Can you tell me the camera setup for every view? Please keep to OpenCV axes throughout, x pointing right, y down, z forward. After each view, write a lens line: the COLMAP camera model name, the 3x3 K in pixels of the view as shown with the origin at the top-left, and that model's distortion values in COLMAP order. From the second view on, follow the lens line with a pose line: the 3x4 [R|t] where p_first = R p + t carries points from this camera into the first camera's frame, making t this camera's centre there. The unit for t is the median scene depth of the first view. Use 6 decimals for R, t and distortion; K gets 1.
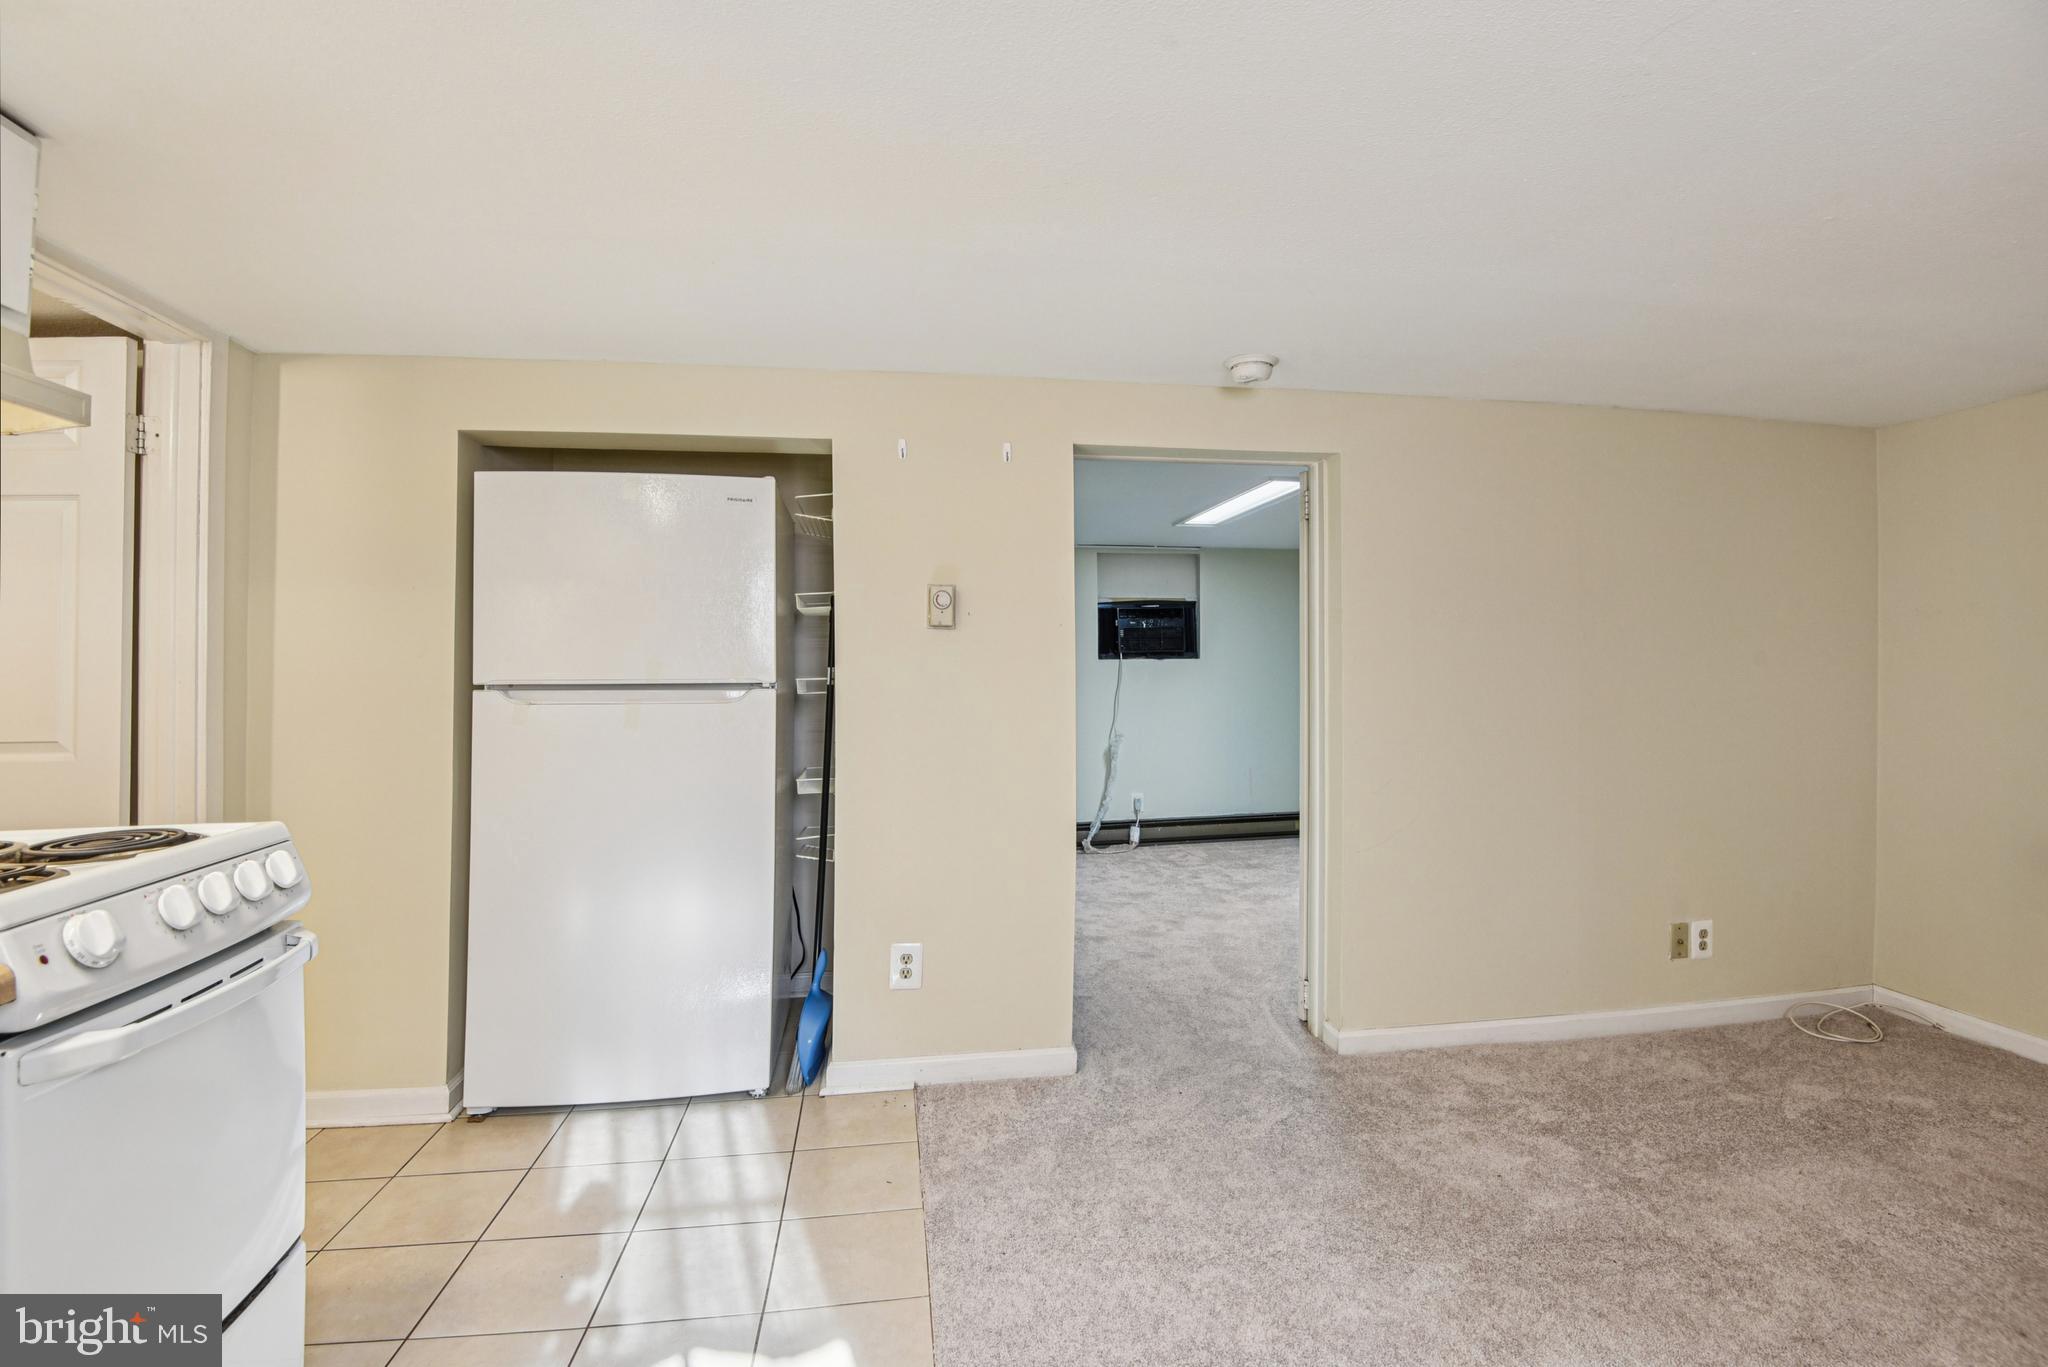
lens RADIAL K [[959.7, 0, 1027.2], [0, 959.7, 669.7], [0, 0, 1]] dist [-0.036655, -0.003747]
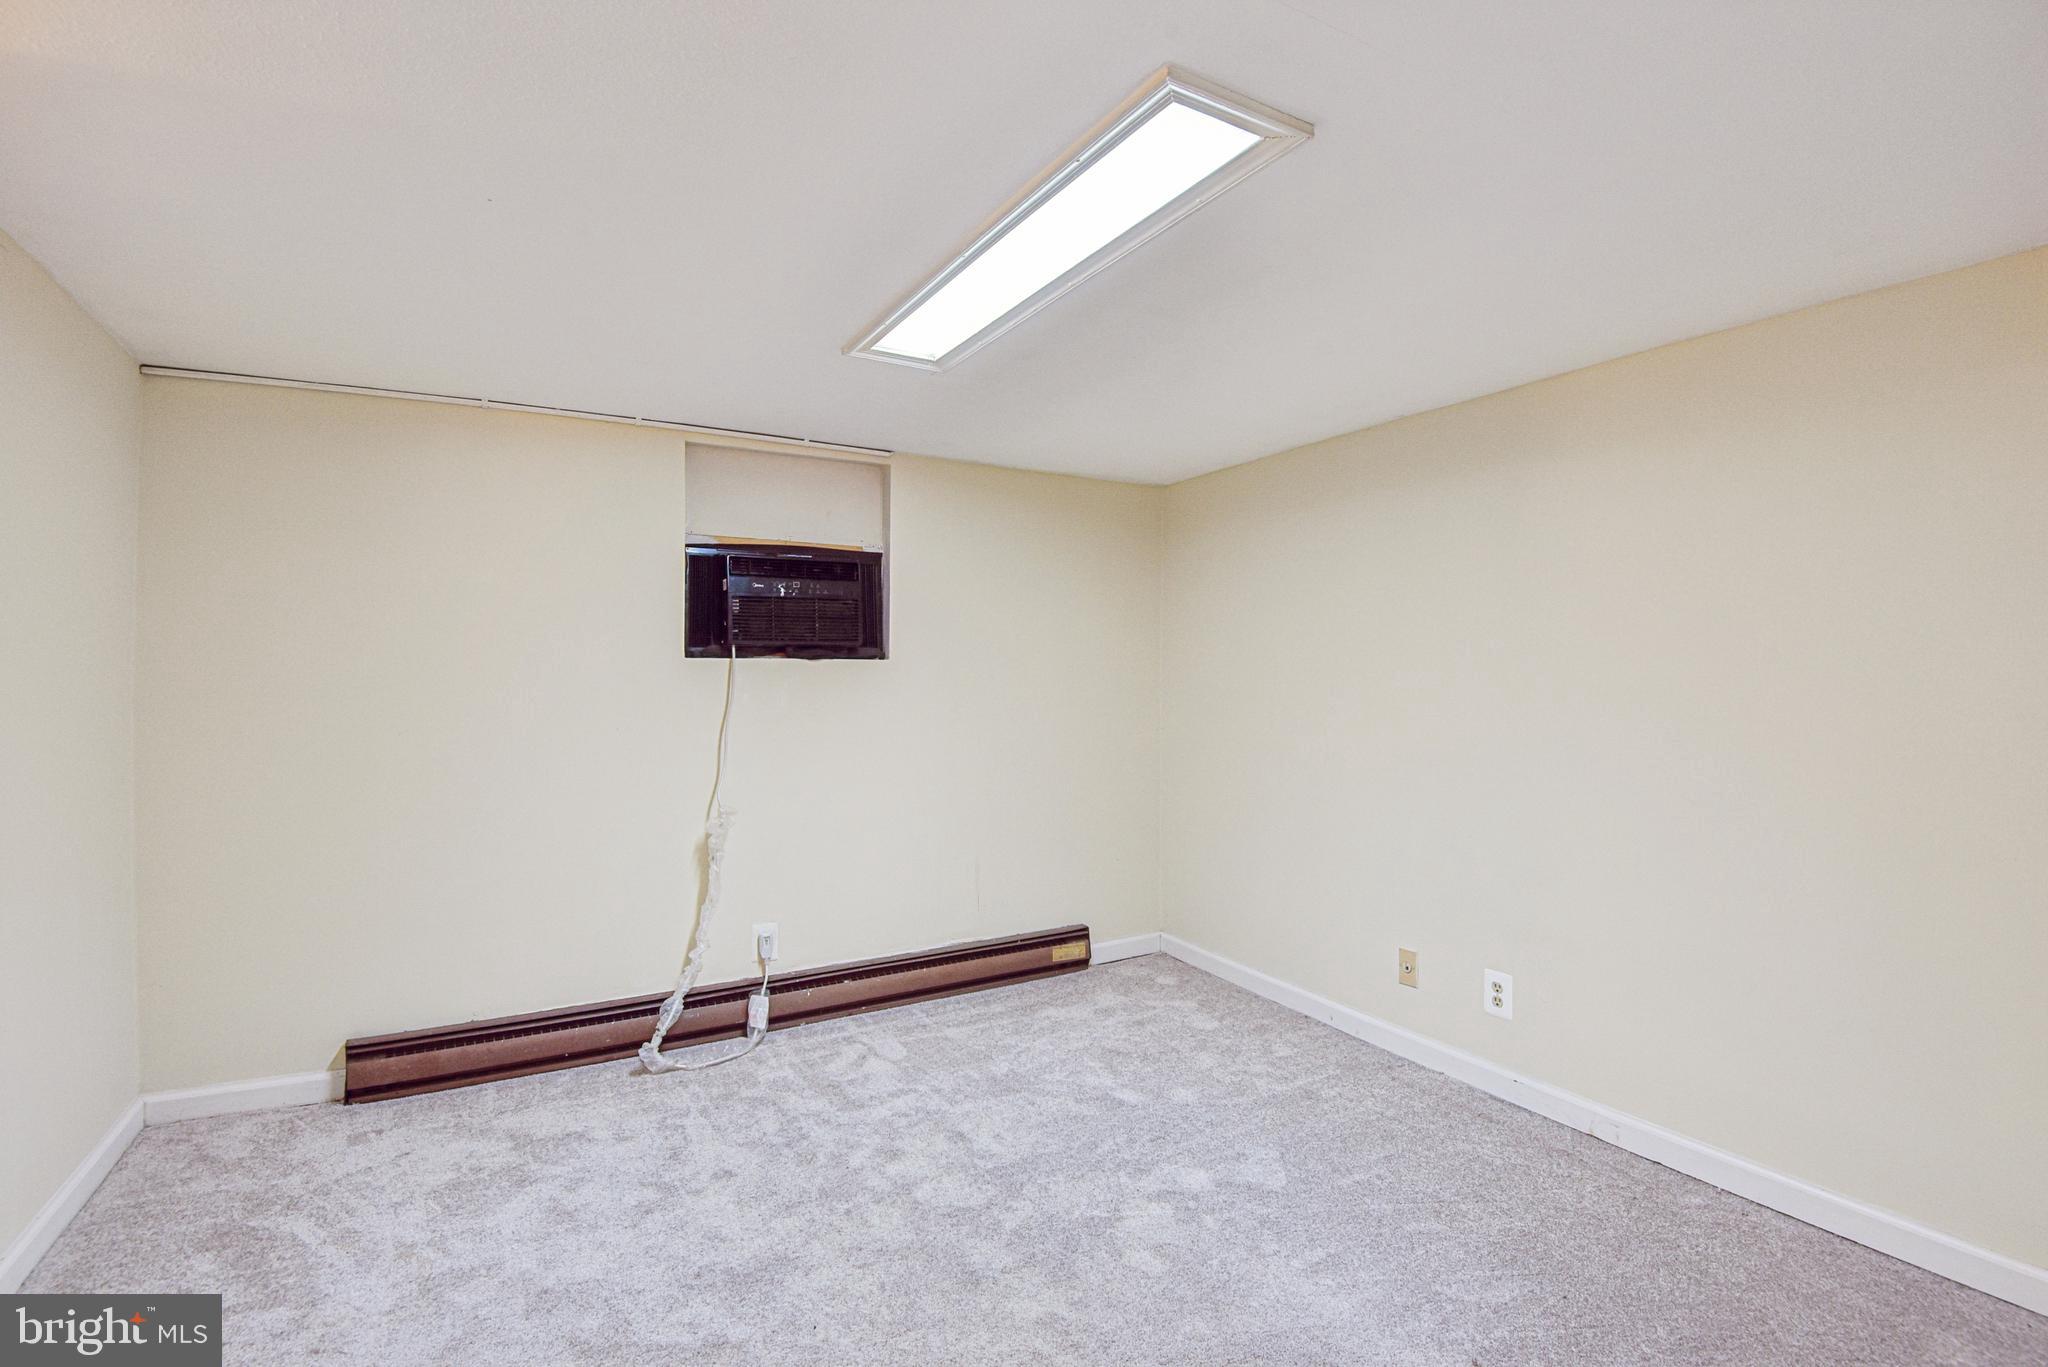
lens RADIAL K [[959.7, 0, 1029.8], [0, 959.7, 672.1], [0, 0, 1]] dist [-0.036655, -0.003747]
pose [[0.936024, 0.011108, 0.351761, 0.067640], [-0.010464, 0.999938, -0.003731, -0.003473], [-0.351780, -0.000189, 0.936083, 0.482824]]
